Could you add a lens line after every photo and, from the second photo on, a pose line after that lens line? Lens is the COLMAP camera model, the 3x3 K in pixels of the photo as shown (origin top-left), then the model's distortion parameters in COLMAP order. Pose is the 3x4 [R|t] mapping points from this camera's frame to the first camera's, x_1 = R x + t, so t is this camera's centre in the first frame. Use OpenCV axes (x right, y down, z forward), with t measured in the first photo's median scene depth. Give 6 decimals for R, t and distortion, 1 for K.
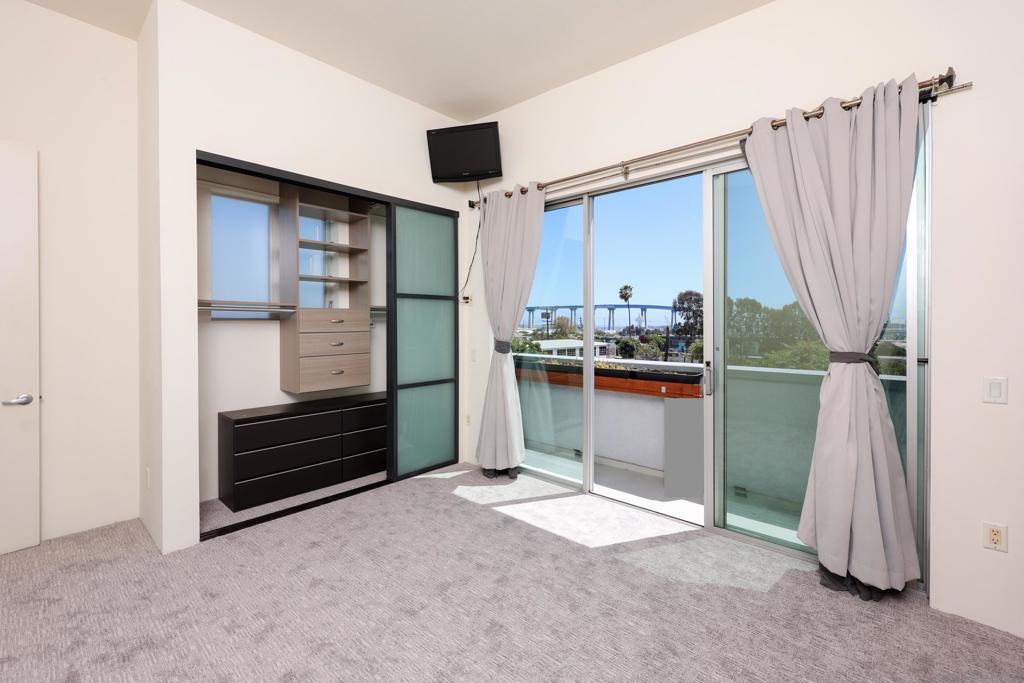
lens RADIAL K [[450.2, 0, 506.5], [0, 450.2, 327.6], [0, 0, 1]] dist [0.000960, 0.000263]
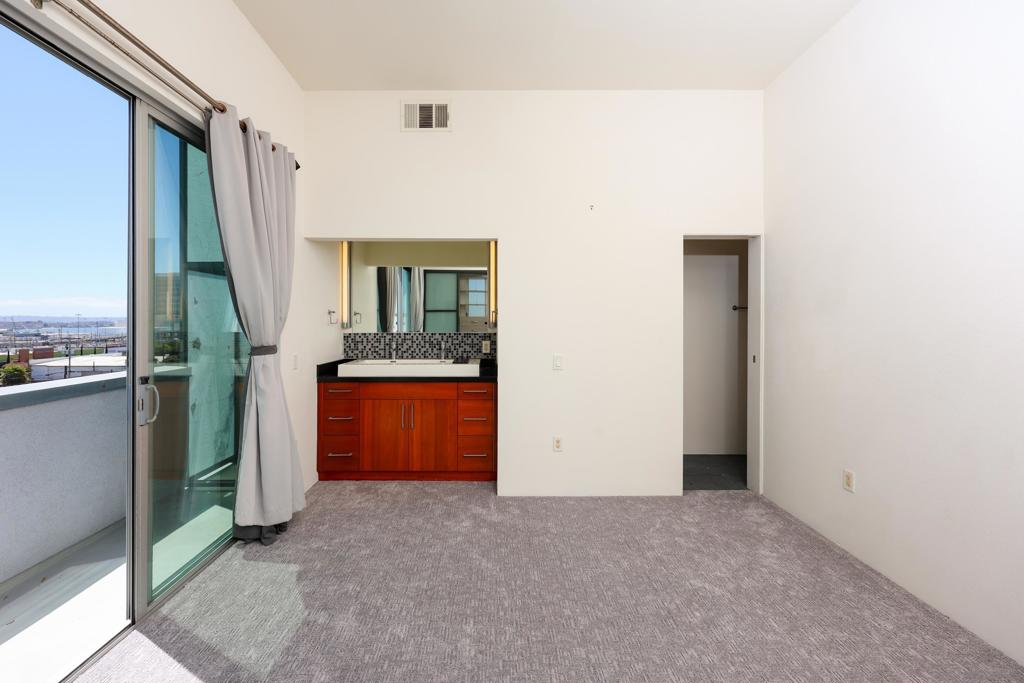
lens RADIAL K [[421.1, 0, 496.4], [0, 421.1, 320.9], [0, 0, 1]] dist [-0.000947, -0.000047]
pose [[-0.688361, 0.002012, 0.725366, -0.317128], [0.006241, 0.999976, 0.003149, -0.007697], [-0.725342, 0.006694, -0.688356, 0.839560]]
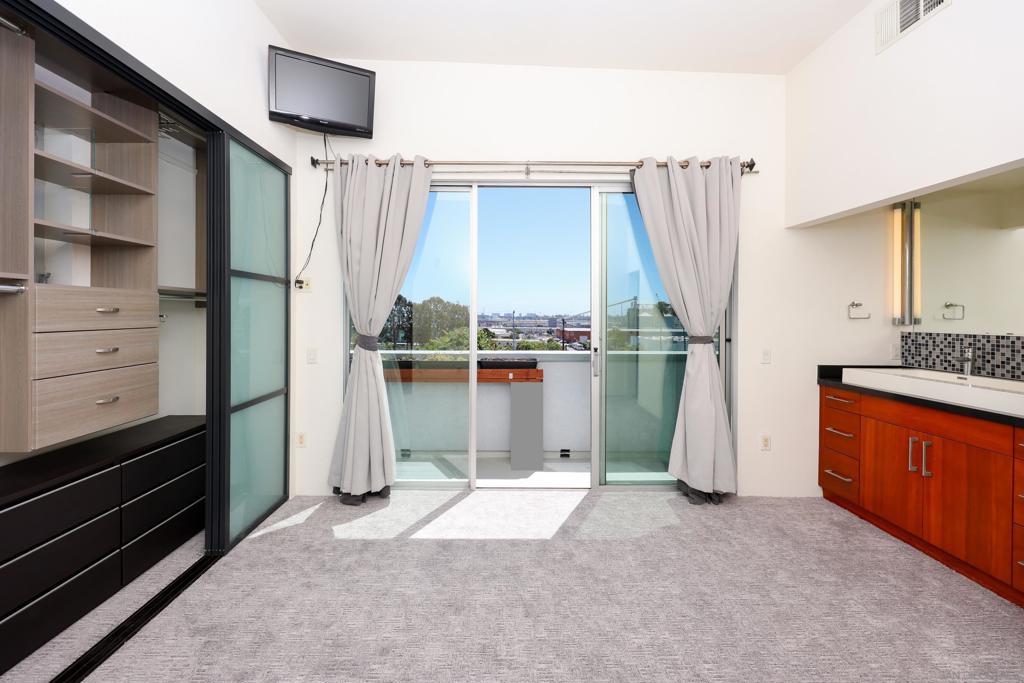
lens RADIAL K [[423.9, 0, 496.9], [0, 423.9, 316.6], [0, 0, 1]] dist [0.001296, 0.000613]
pose [[0.730712, 0.001004, 0.682685, -0.403721], [0.002129, 0.999991, -0.003749, -0.003278], [-0.682683, 0.004192, 0.730703, 0.286900]]
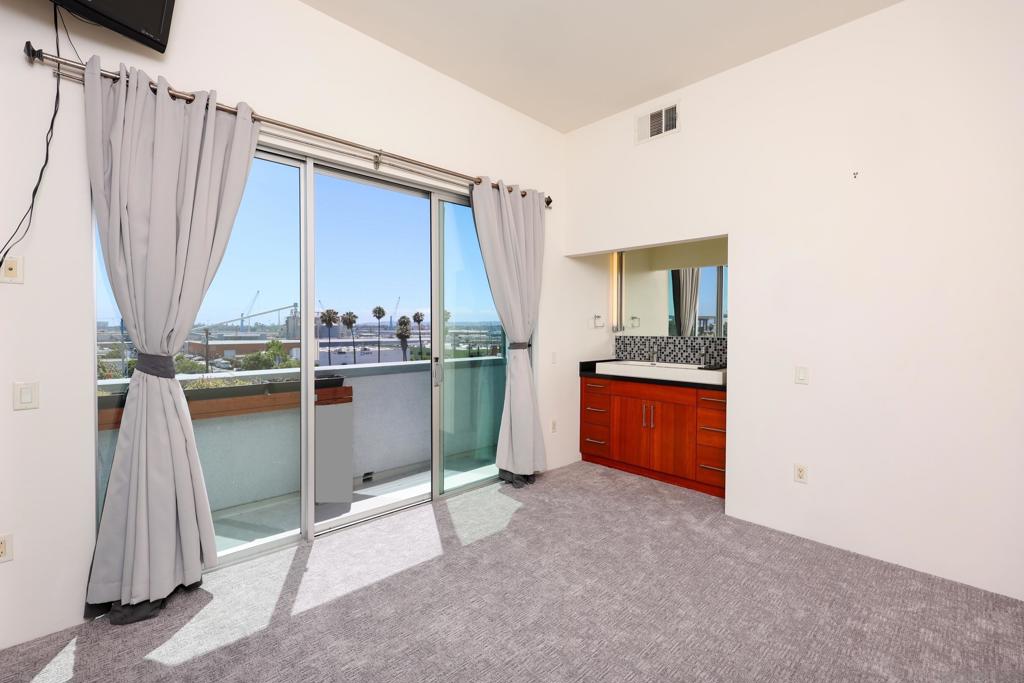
lens RADIAL K [[461.4, 0, 512.4], [0, 461.4, 333.4], [0, 0, 1]] dist [-0.001708, 0.000264]
pose [[0.053217, -0.015945, 0.998456, -0.589596], [0.005731, 0.999861, 0.015662, -0.003849], [-0.998567, 0.004889, 0.053301, 0.588617]]
